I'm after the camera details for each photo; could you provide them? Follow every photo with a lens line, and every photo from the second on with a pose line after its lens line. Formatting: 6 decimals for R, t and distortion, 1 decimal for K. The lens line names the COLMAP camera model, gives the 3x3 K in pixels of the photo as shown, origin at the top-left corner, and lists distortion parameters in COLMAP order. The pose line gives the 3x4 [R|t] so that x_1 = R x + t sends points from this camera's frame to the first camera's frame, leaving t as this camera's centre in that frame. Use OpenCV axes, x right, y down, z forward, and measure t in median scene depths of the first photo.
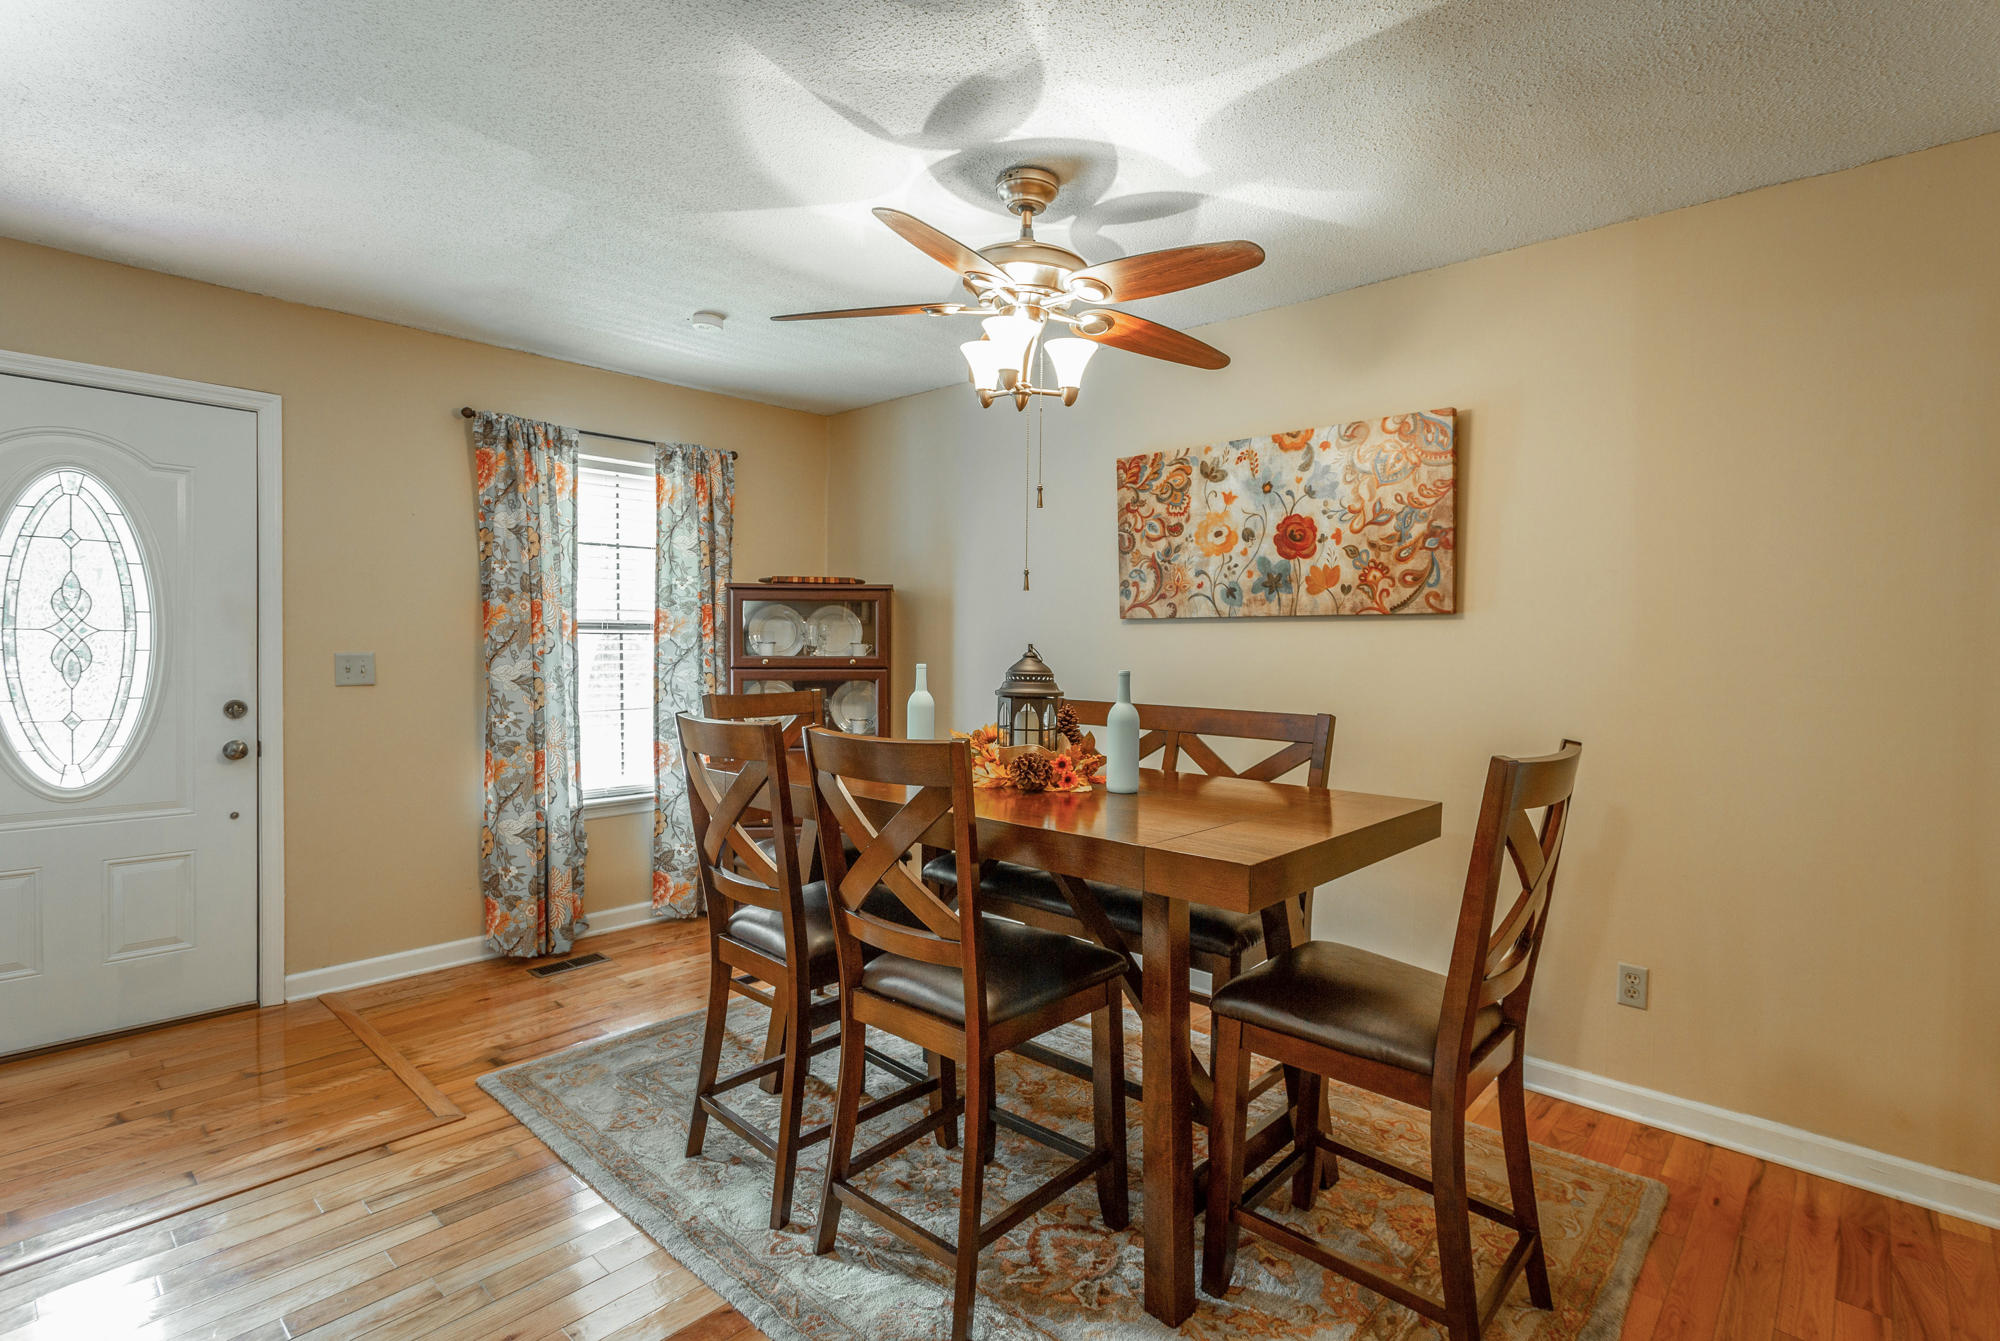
lens RADIAL K [[948.1, 0, 1008.8], [0, 948.1, 676.9], [0, 0, 1]] dist [-0.008737, 0.005054]
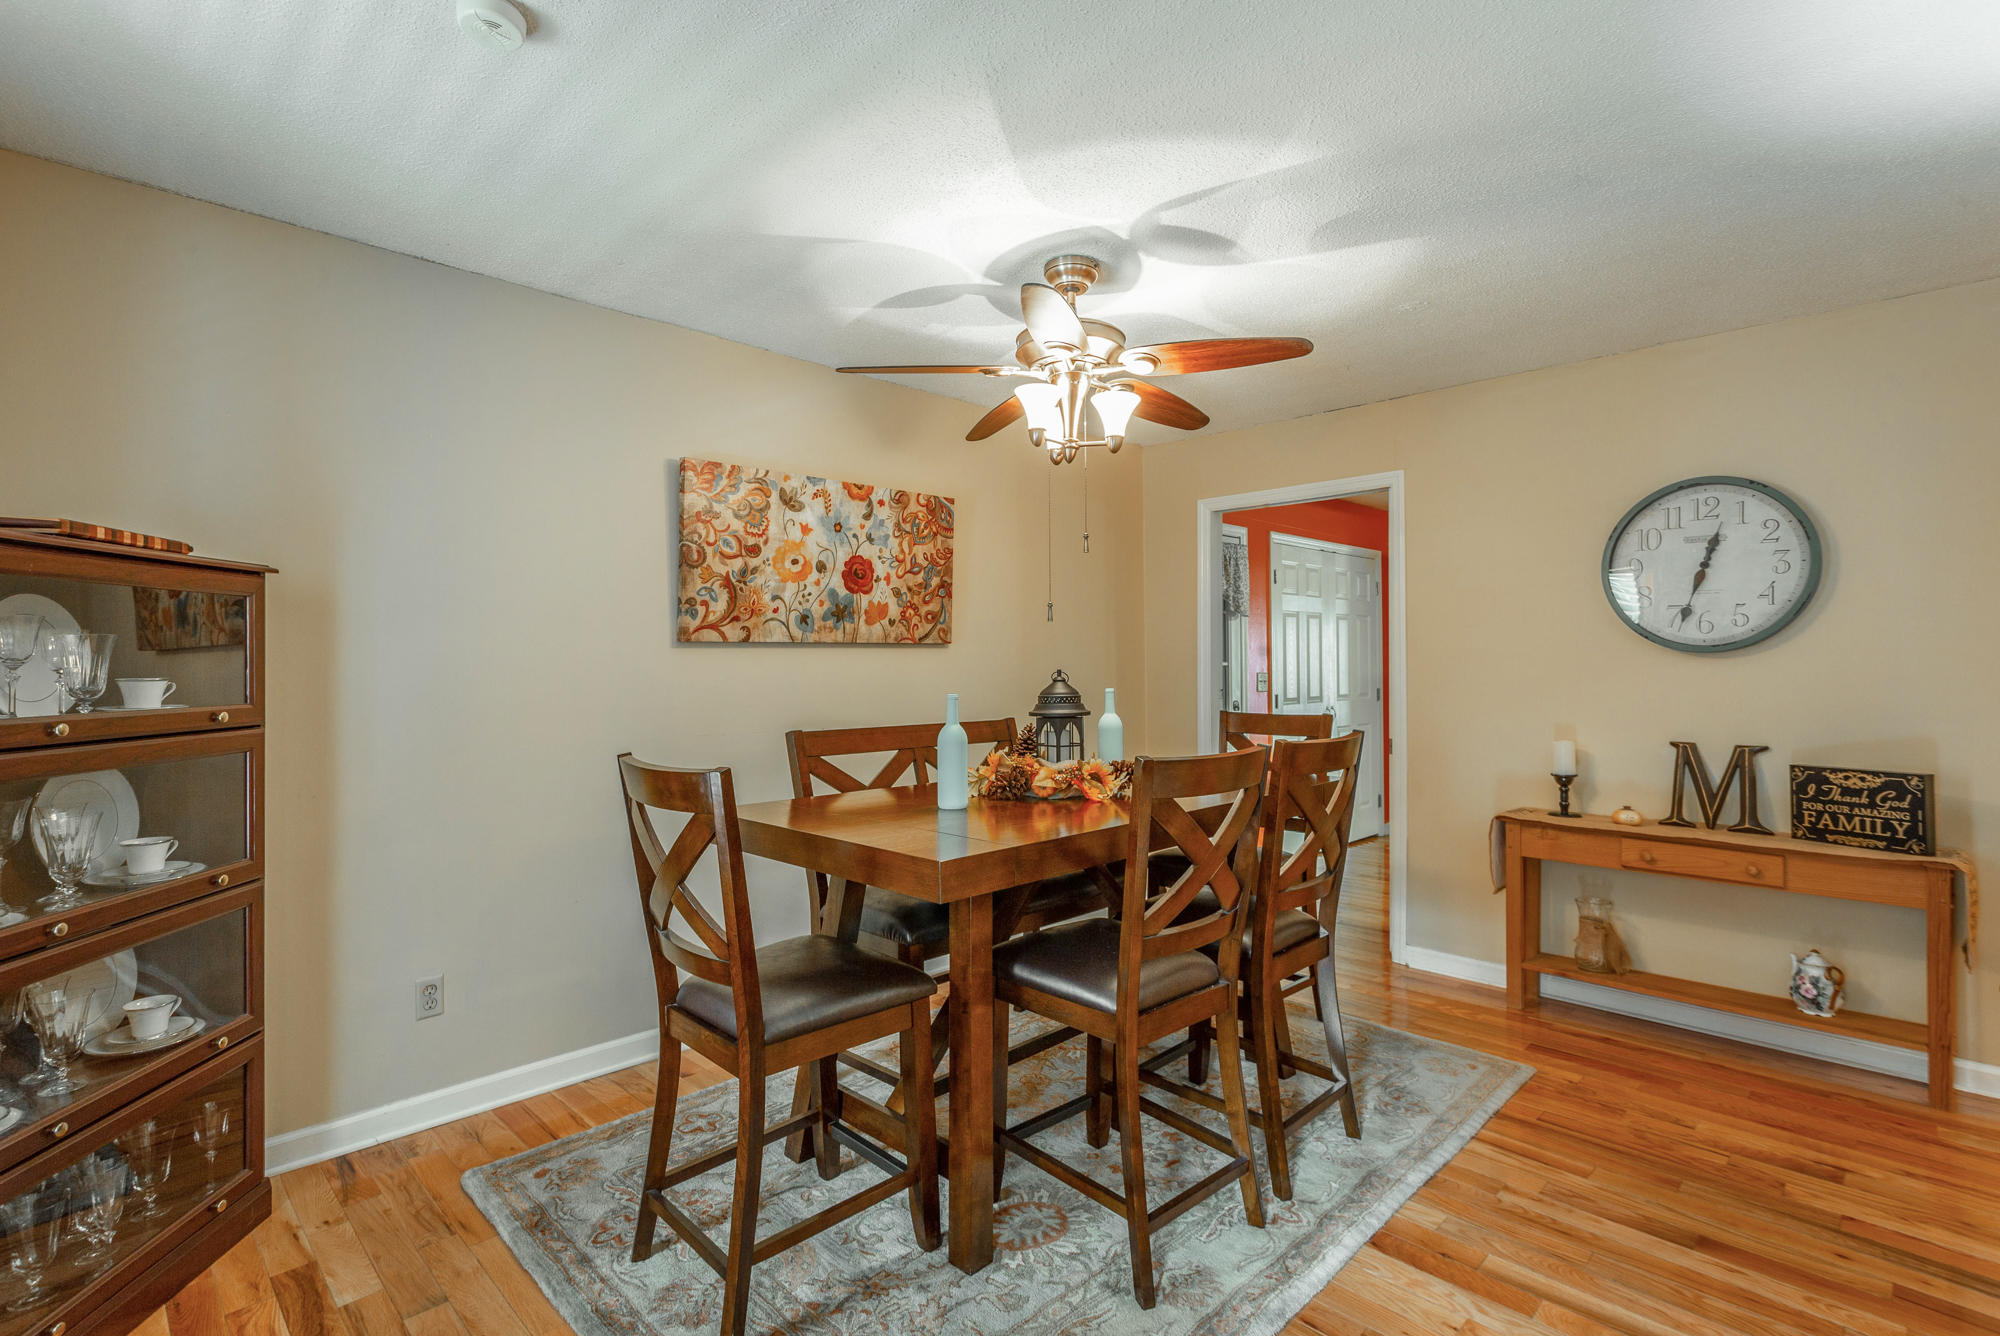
lens RADIAL K [[948.1, 0, 973.2], [0, 948.1, 662.2], [0, 0, 1]] dist [-0.008737, 0.005054]
pose [[0.058365, -0.006898, 0.998271, -0.796721], [0.044073, 0.999019, 0.004326, -0.037817], [-0.997322, 0.043744, 0.058612, 0.752249]]
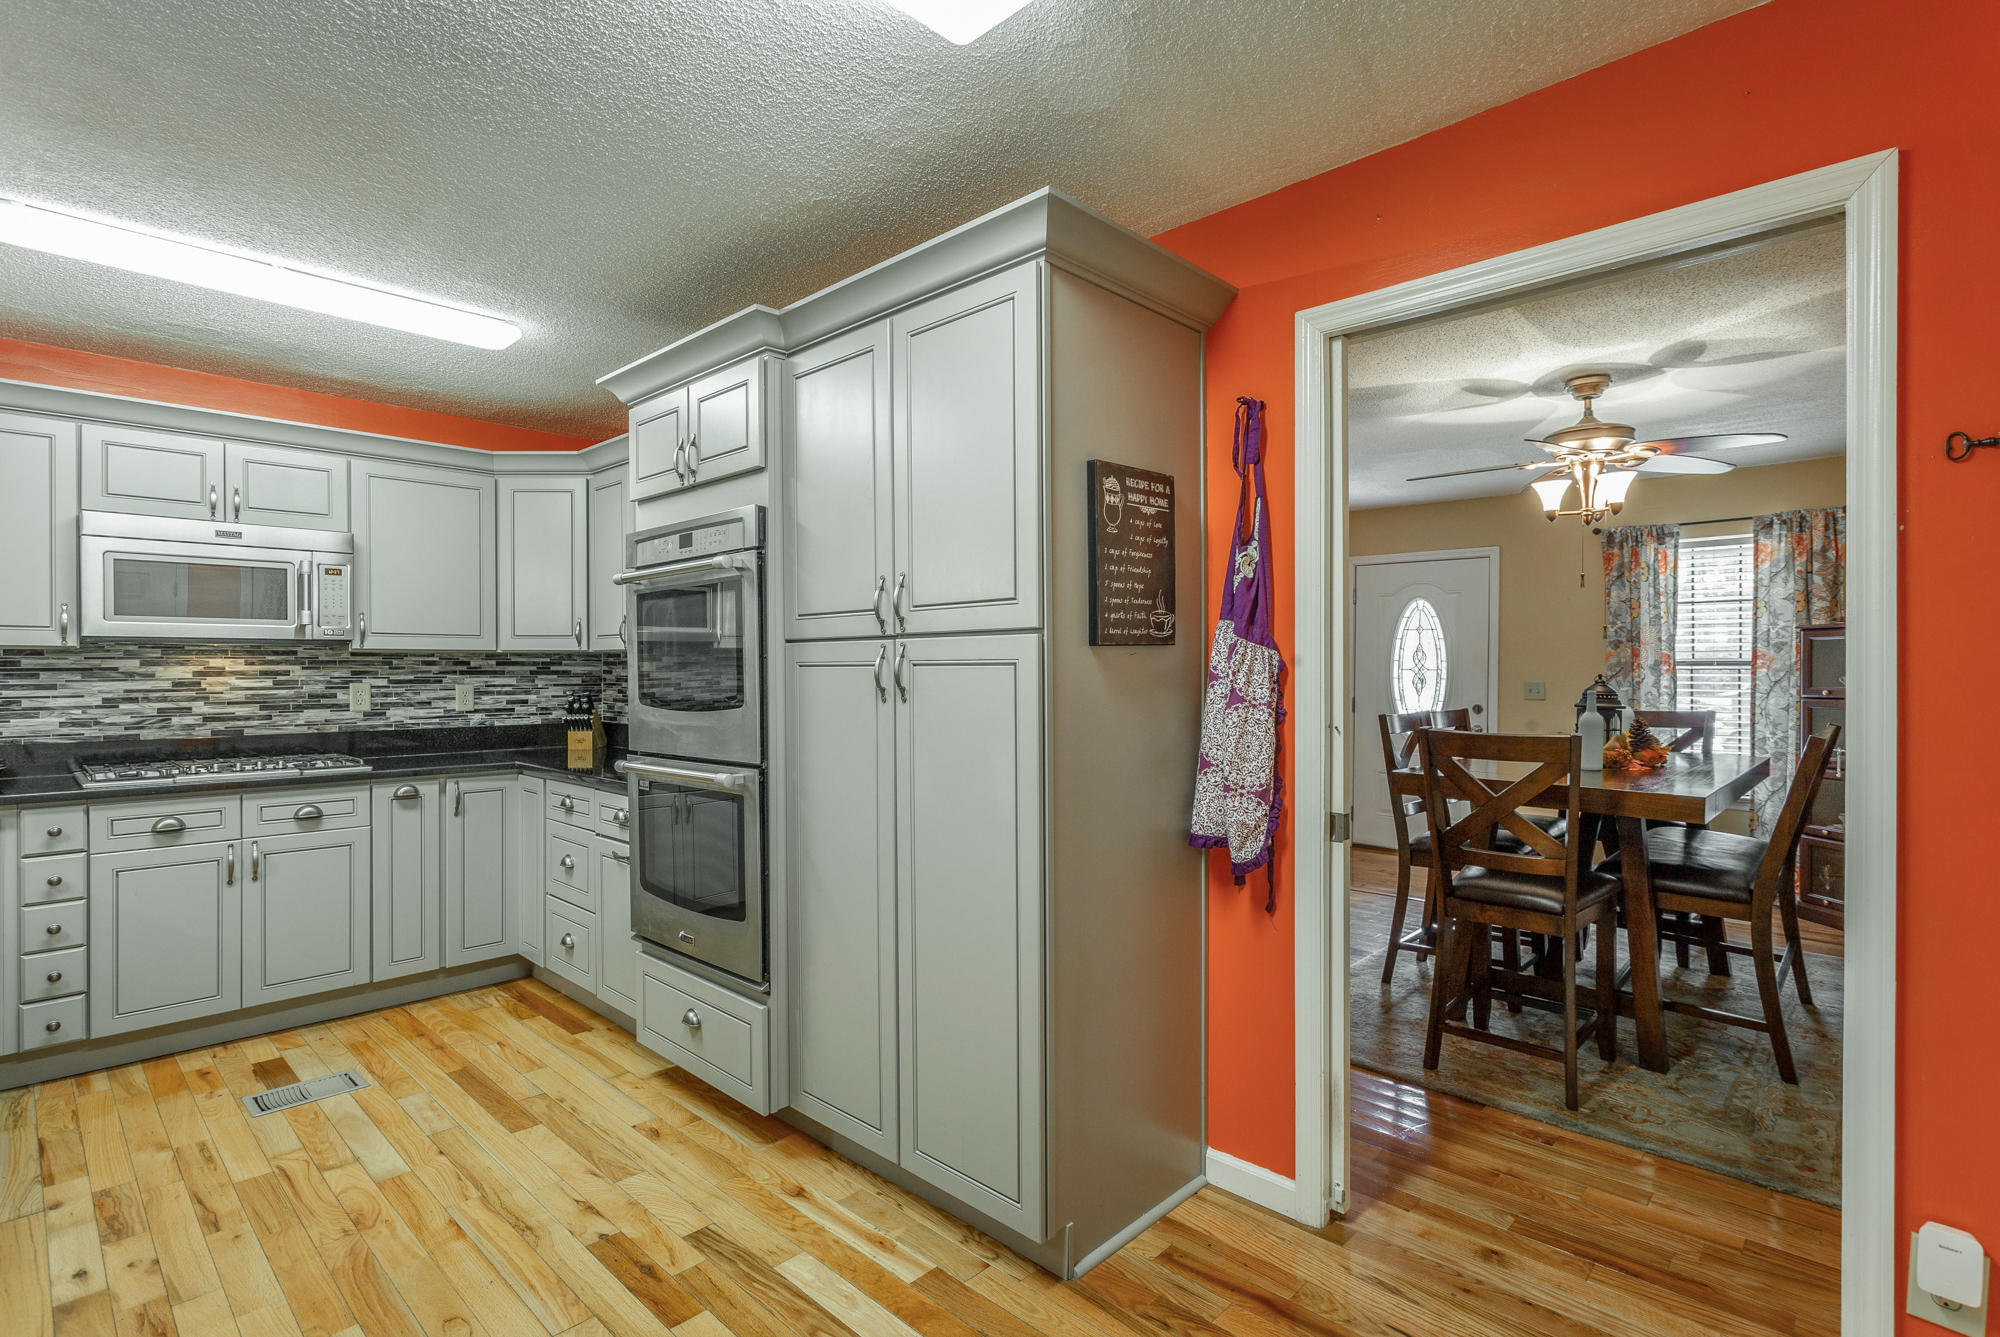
lens RADIAL K [[948.1, 0, 1015.2], [0, 948.1, 680.4], [0, 0, 1]] dist [-0.008737, 0.005054]
pose [[-0.022904, 0.004190, -0.999729, 1.134026], [-0.039160, 0.999220, 0.005085, 0.002144], [0.998970, 0.039266, -0.022722, 0.072157]]
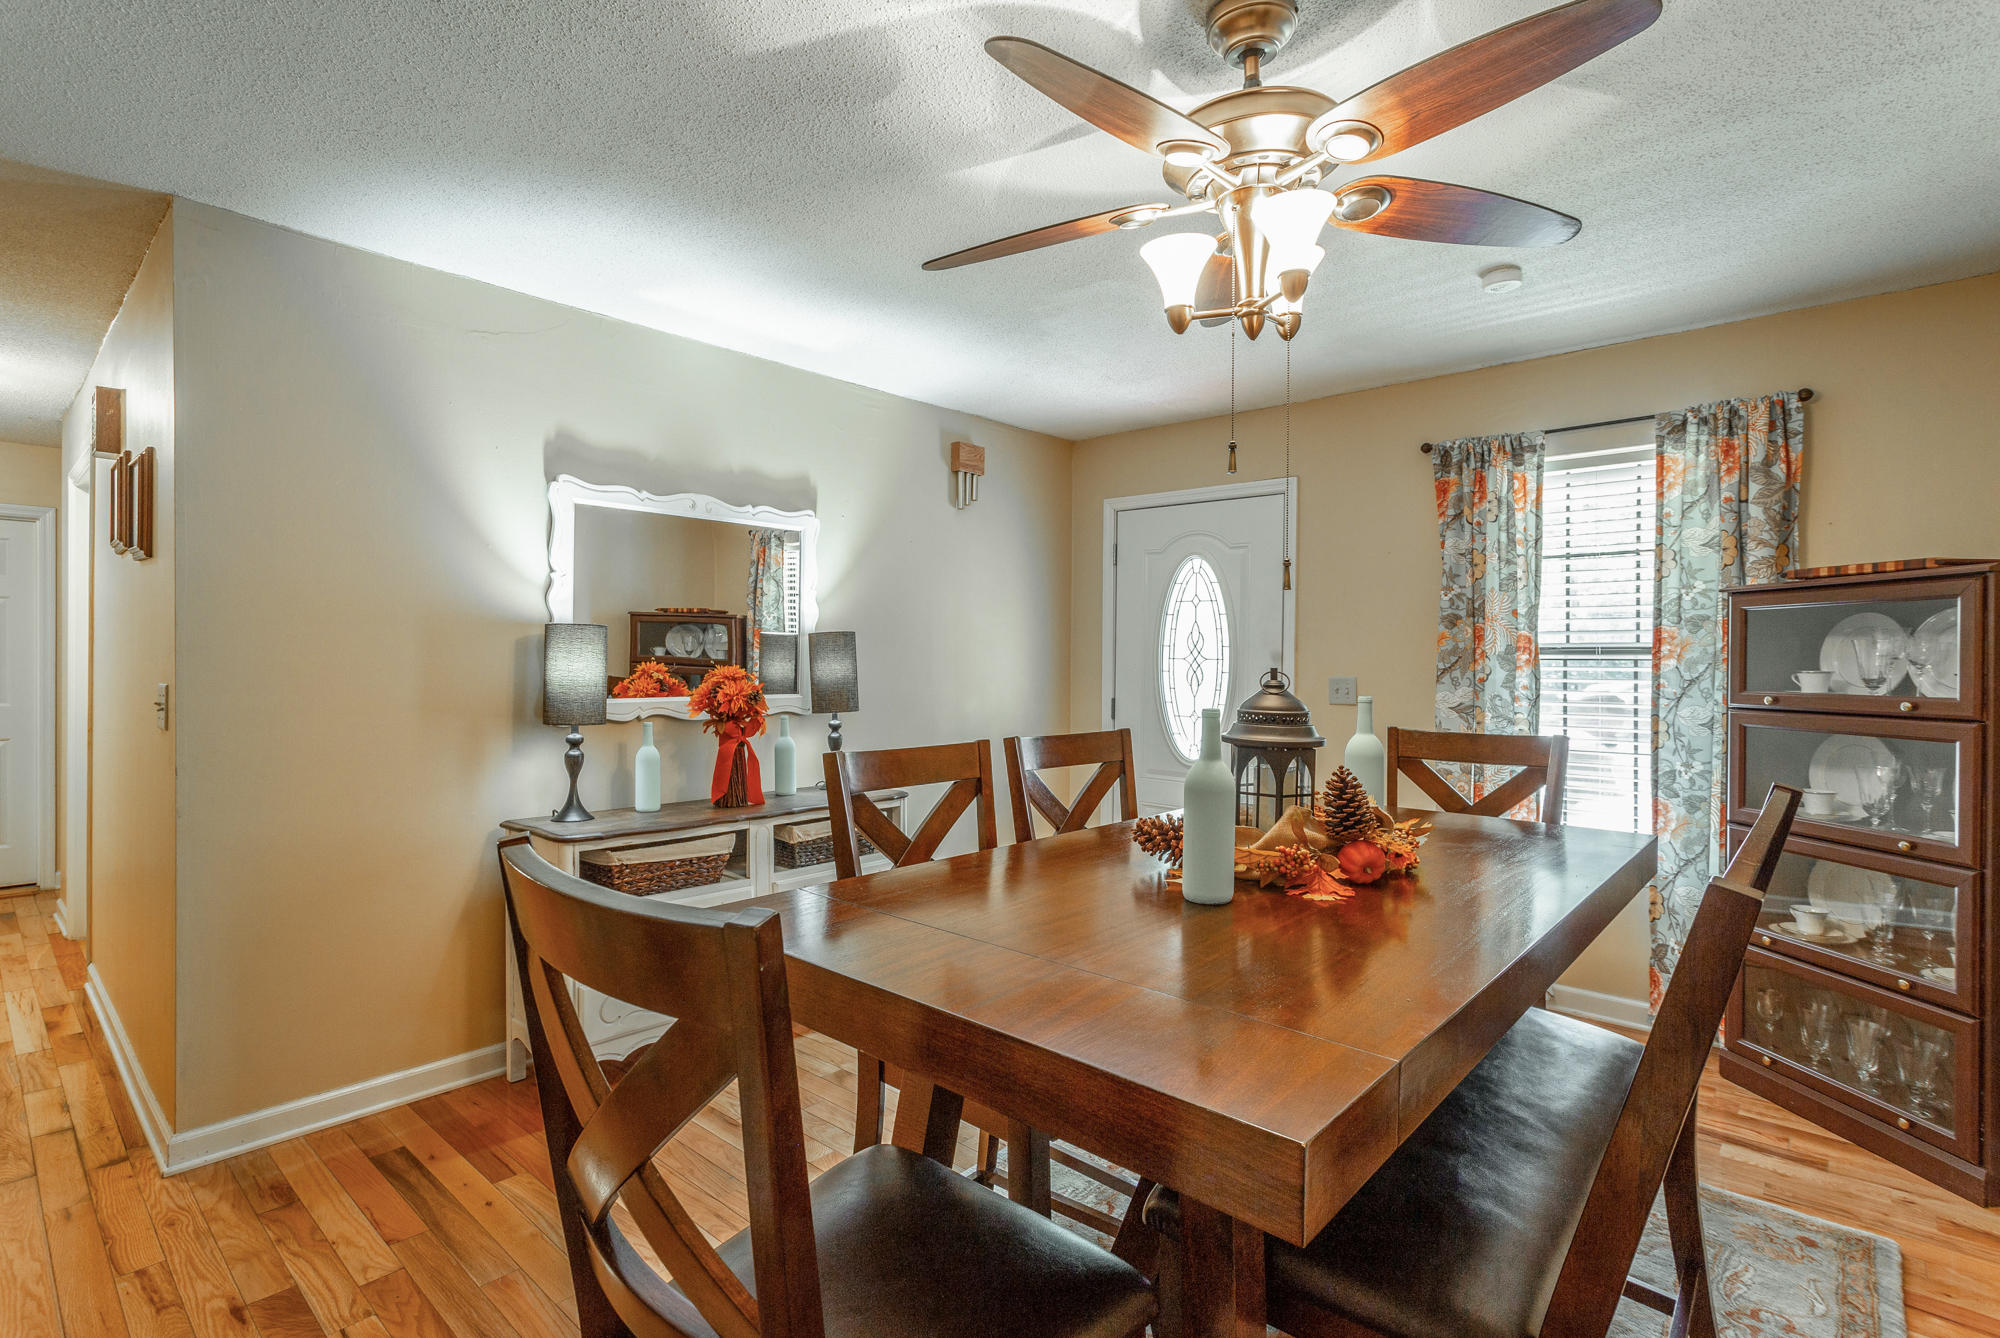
lens RADIAL K [[948.1, 0, 996.4], [0, 948.1, 664.1], [0, 0, 1]] dist [-0.008737, 0.005054]
pose [[0.001072, -0.001774, -0.999998, 0.508943], [-0.044809, 0.998994, -0.001820, -0.020294], [0.998995, 0.044811, 0.000992, 0.582174]]
